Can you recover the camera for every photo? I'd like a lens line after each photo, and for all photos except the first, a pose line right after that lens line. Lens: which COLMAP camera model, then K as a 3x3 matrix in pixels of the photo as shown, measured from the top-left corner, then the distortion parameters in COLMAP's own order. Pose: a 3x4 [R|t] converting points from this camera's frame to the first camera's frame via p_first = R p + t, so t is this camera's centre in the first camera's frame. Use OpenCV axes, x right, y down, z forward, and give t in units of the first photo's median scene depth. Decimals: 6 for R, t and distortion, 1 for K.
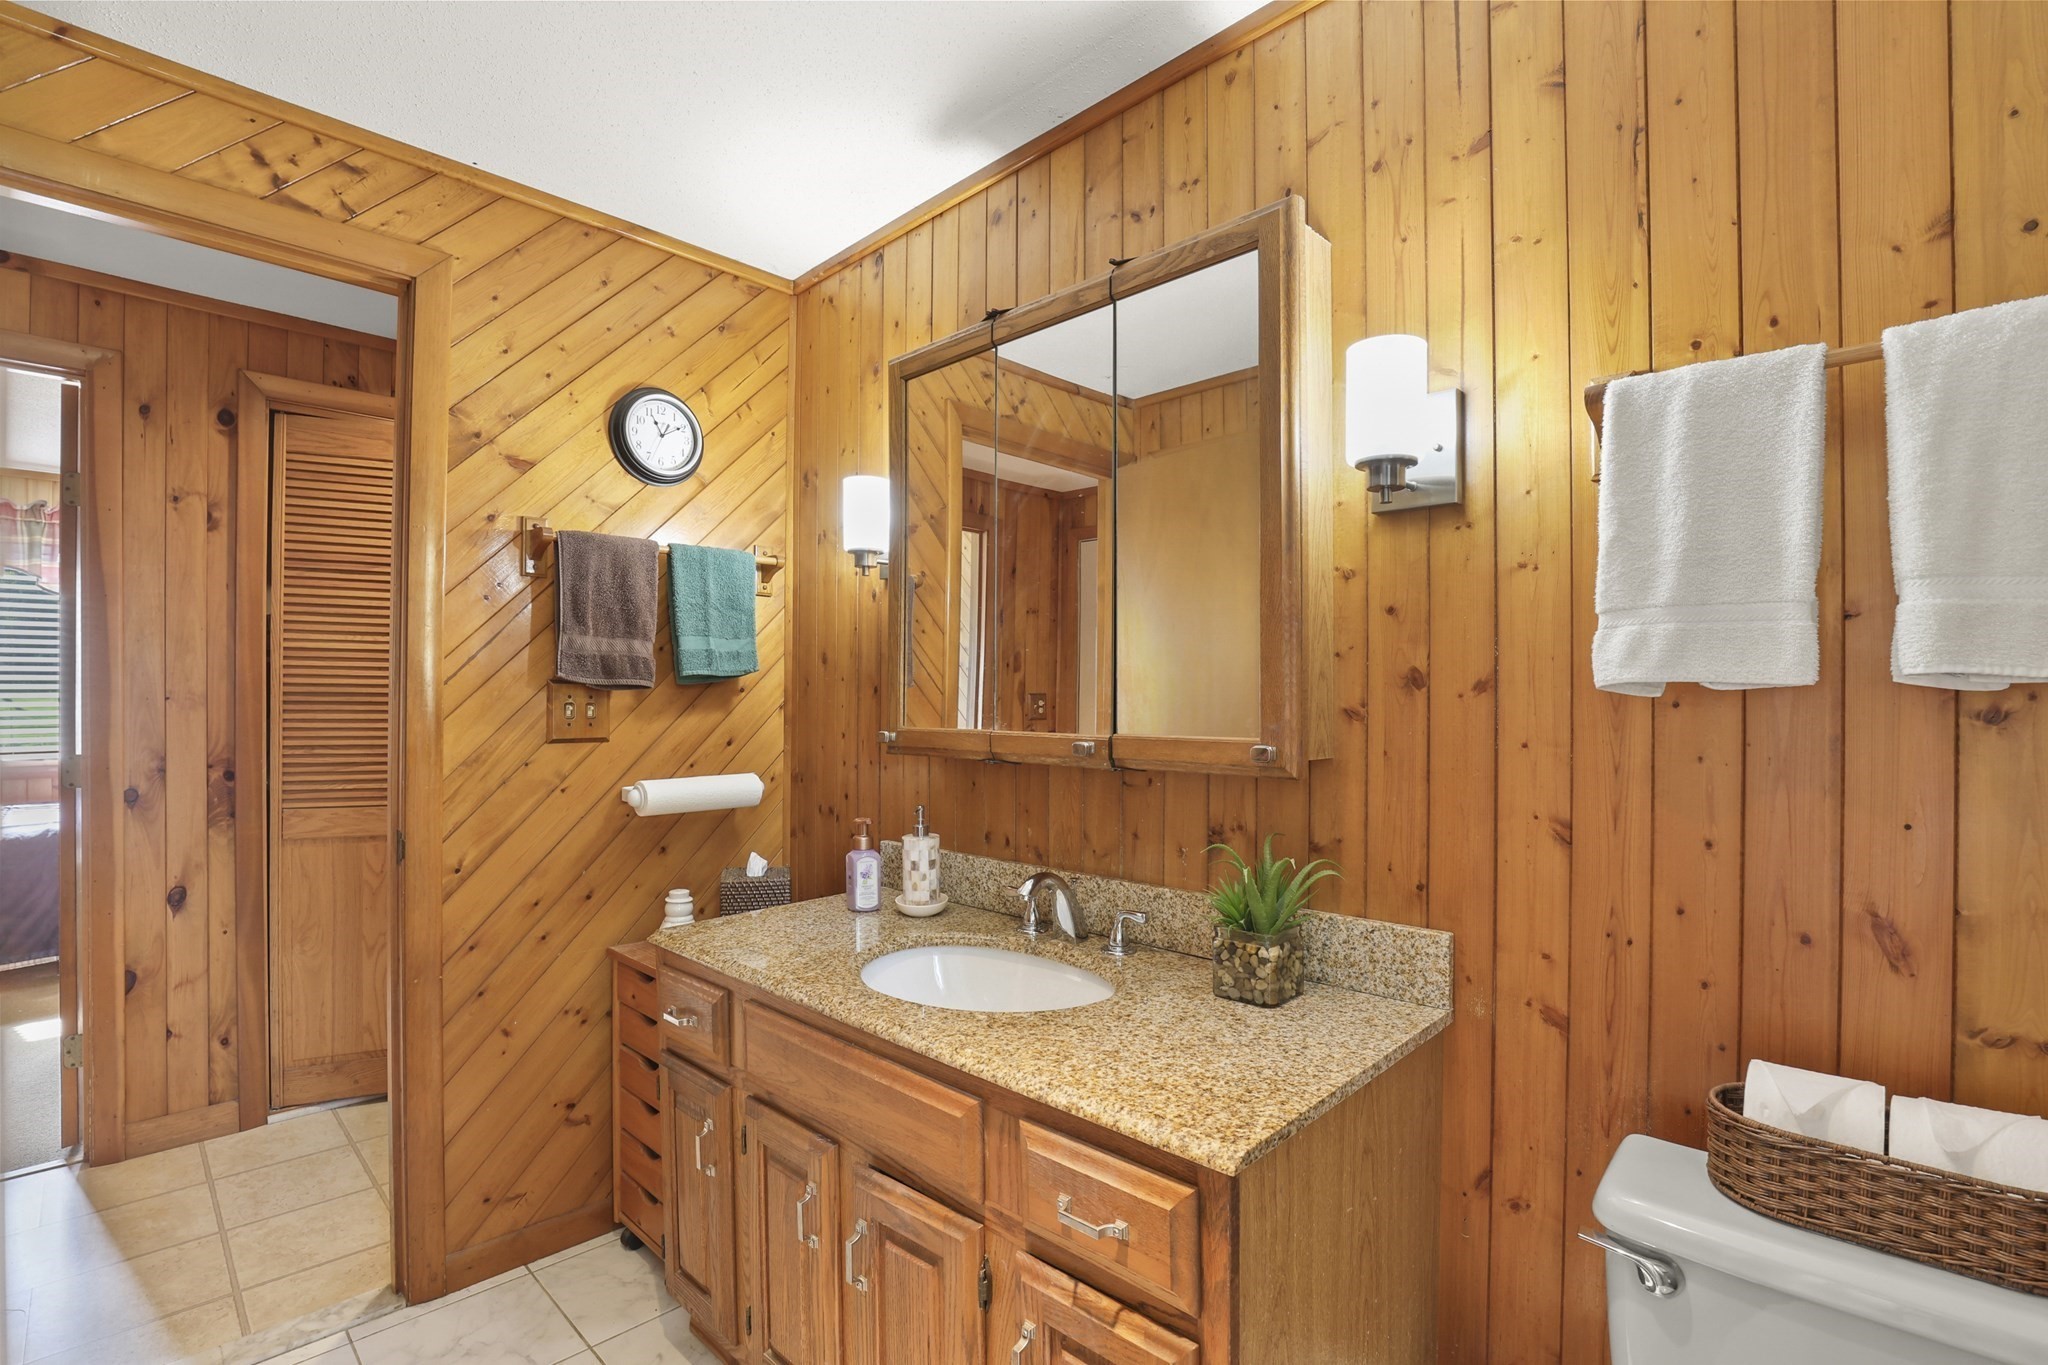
lens RADIAL K [[946.4, 0, 1019.9], [0, 946.4, 696.9], [0, 0, 1]] dist [-0.024659, -0.000040]
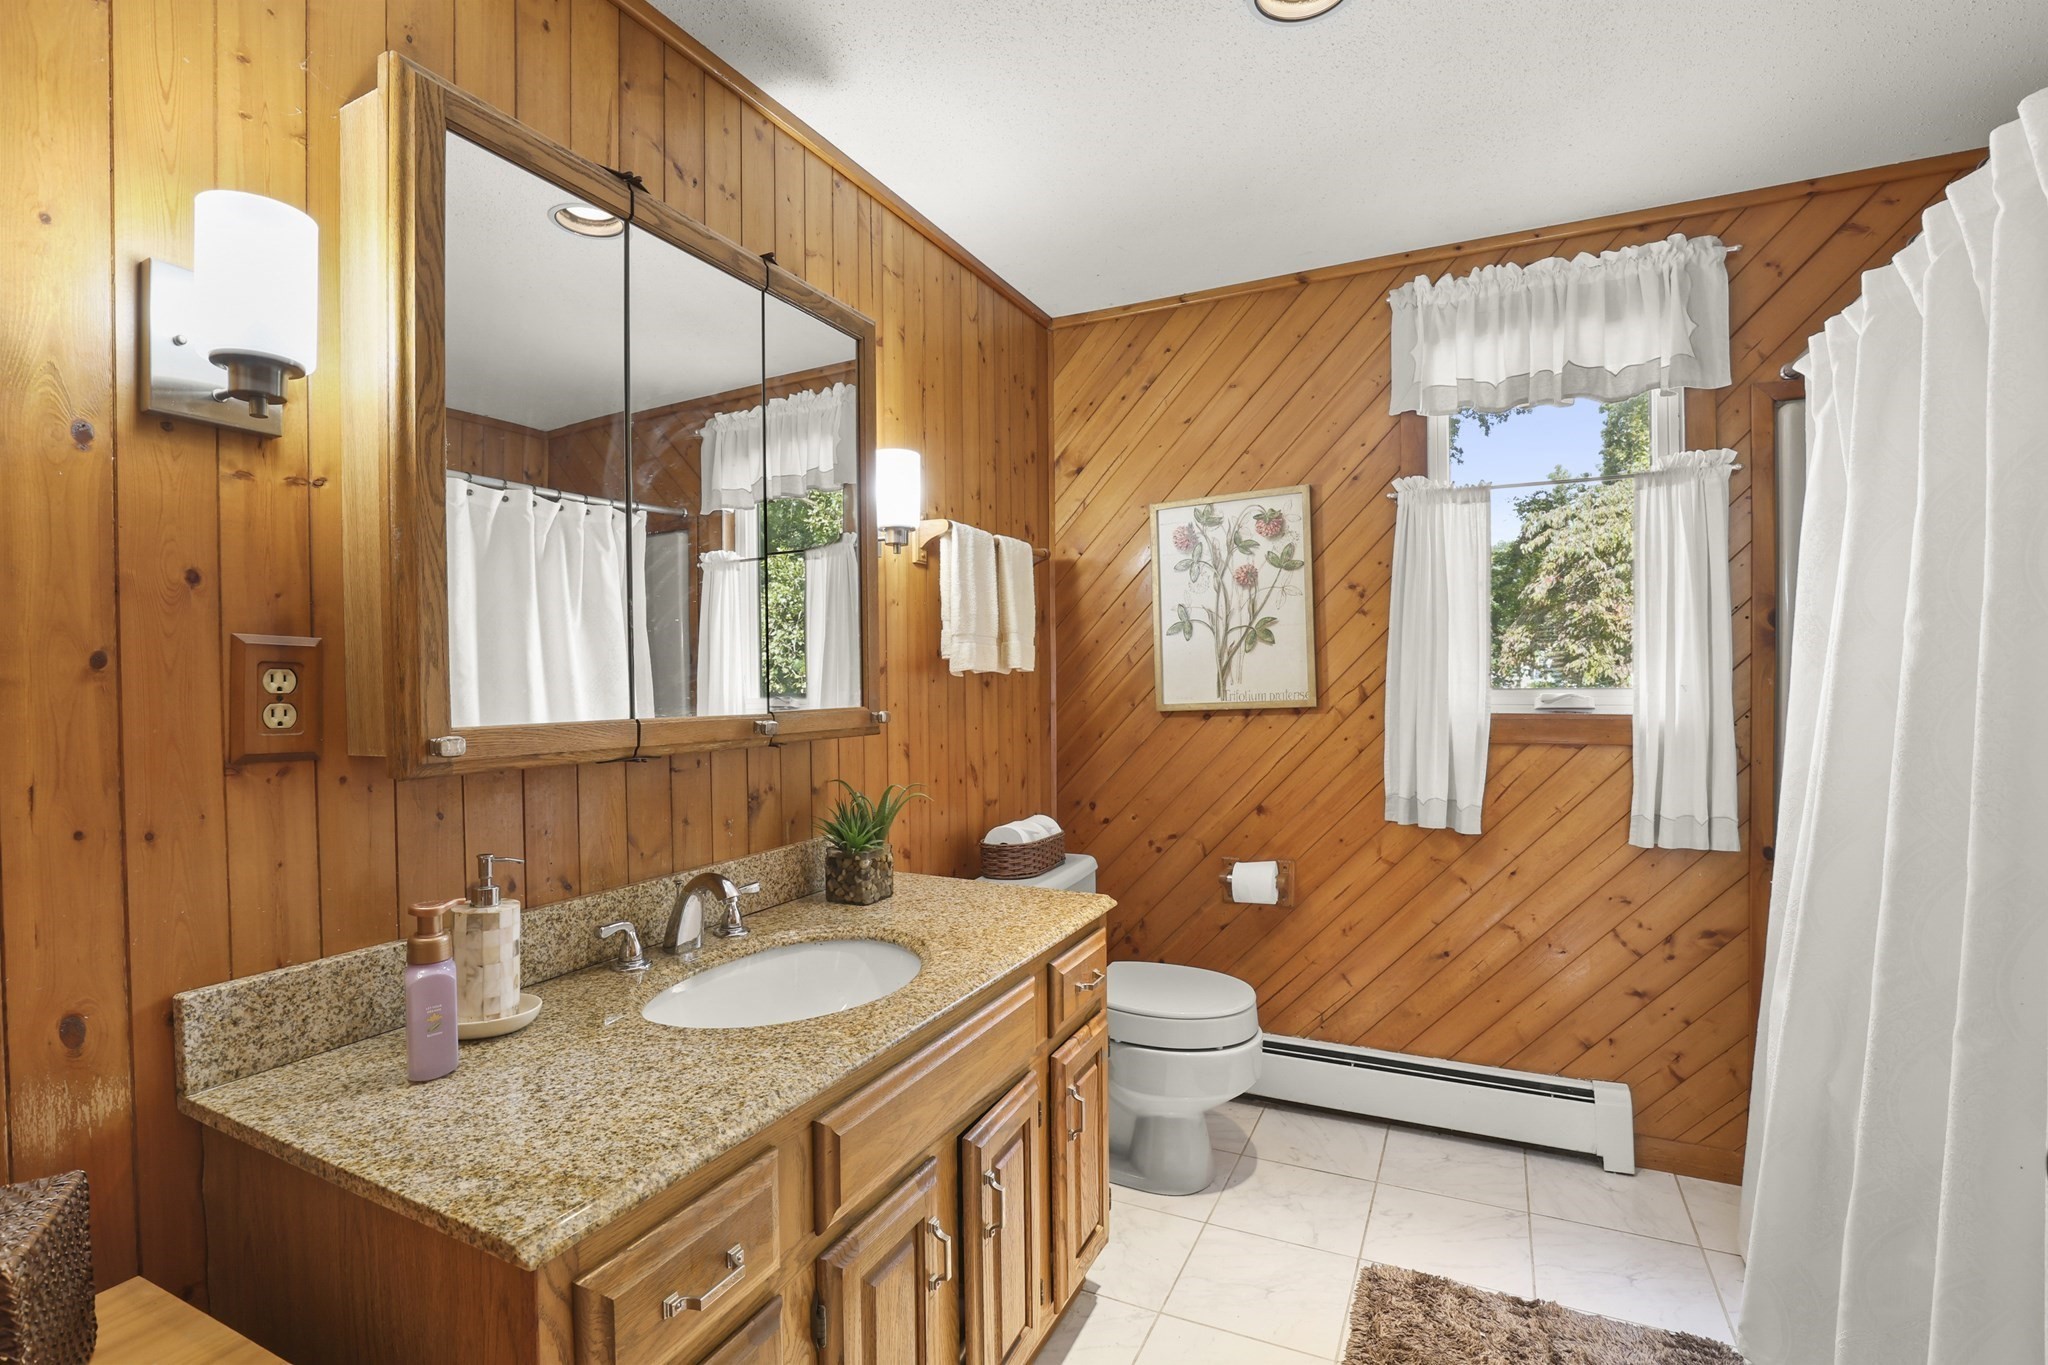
lens RADIAL K [[946.4, 0, 1019.9], [0, 946.4, 696.9], [0, 0, 1]] dist [-0.024659, -0.000040]
pose [[-0.311497, -0.012312, 0.950167, -1.056640], [0.009181, 0.999830, 0.015966, 0.009503], [-0.950203, 0.013697, -0.311331, 1.158351]]
